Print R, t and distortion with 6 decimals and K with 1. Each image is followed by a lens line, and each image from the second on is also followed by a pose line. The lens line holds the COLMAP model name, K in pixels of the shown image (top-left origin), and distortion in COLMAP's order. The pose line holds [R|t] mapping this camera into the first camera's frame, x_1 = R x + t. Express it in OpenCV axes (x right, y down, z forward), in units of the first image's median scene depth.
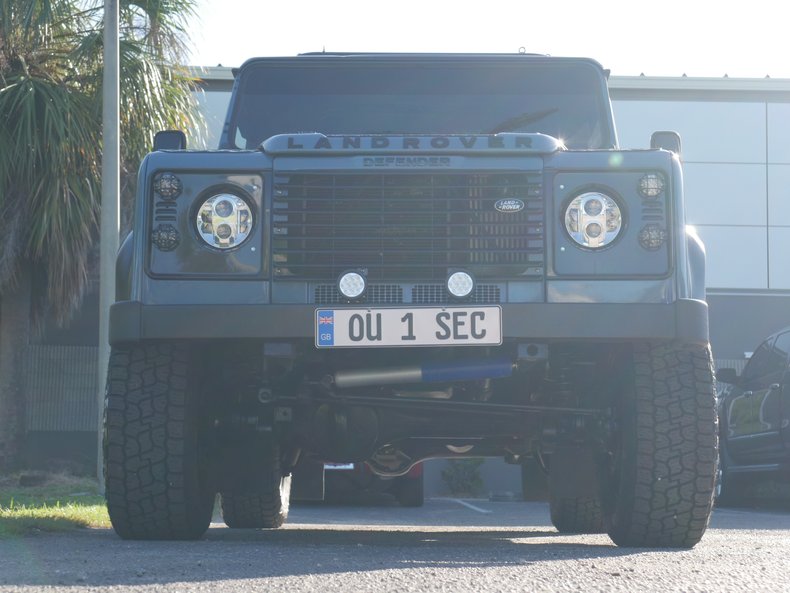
lens RADIAL K [[1466.6, 0, 395.4], [0, 1466.6, 300.4], [0, 0, 1]] dist [0.032697, 0.000000]
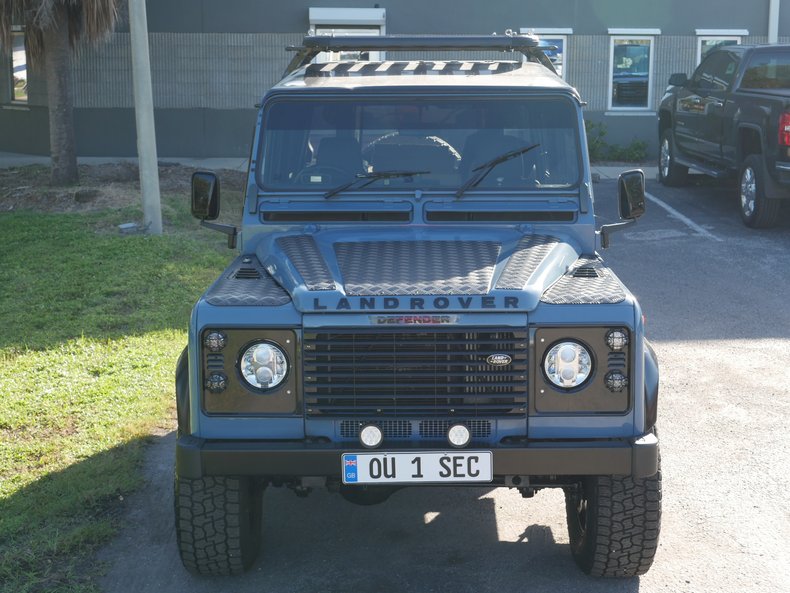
lens RADIAL K [[1267.7, 0, 395.8], [0, 1267.7, 285.8], [0, 0, 1]] dist [0.003537, 0.000000]
pose [[0.999868, -0.015726, 0.003964, -0.010590], [0.013752, 0.951674, 0.306802, -0.439250], [-0.008597, -0.306708, 0.951765, 0.022691]]
